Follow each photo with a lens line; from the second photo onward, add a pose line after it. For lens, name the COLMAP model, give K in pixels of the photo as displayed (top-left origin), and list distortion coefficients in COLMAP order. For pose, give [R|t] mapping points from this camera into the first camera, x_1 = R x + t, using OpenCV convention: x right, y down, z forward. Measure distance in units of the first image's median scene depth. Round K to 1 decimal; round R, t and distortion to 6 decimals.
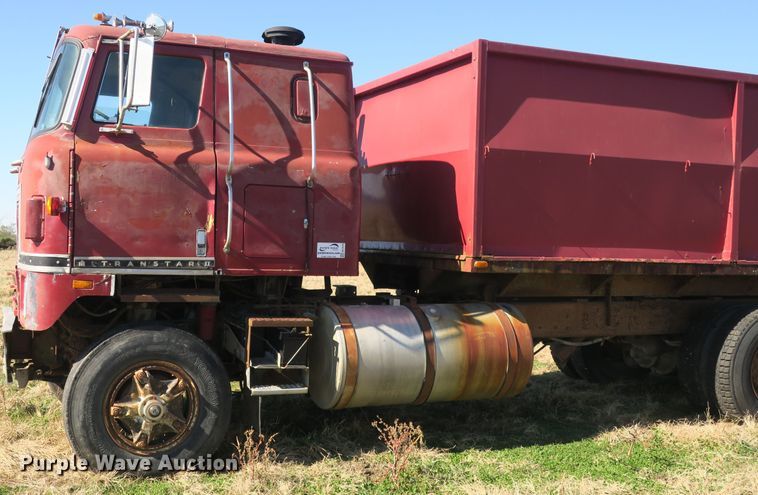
lens RADIAL K [[824.2, 0, 313.1], [0, 824.2, 247.1], [0, 0, 1]] dist [-0.007215, 0.008764]
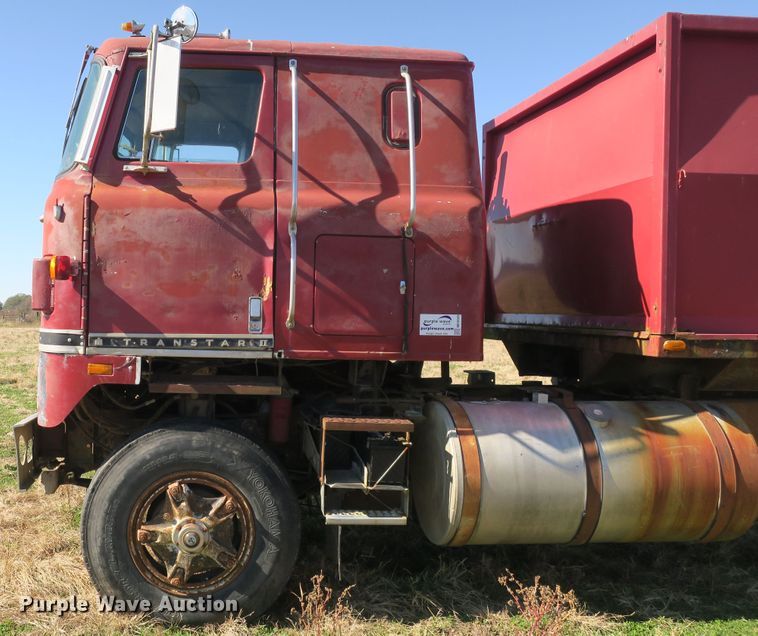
lens RADIAL K [[815.7, 0, 232.1], [0, 815.7, 311.6], [0, 0, 1]] dist [-0.014635, 0.000861]
pose [[0.956224, -0.005603, -0.292582, 0.058141], [0.001201, 0.999883, -0.015226, 0.003117], [0.292633, 0.014208, 0.956119, 0.287354]]
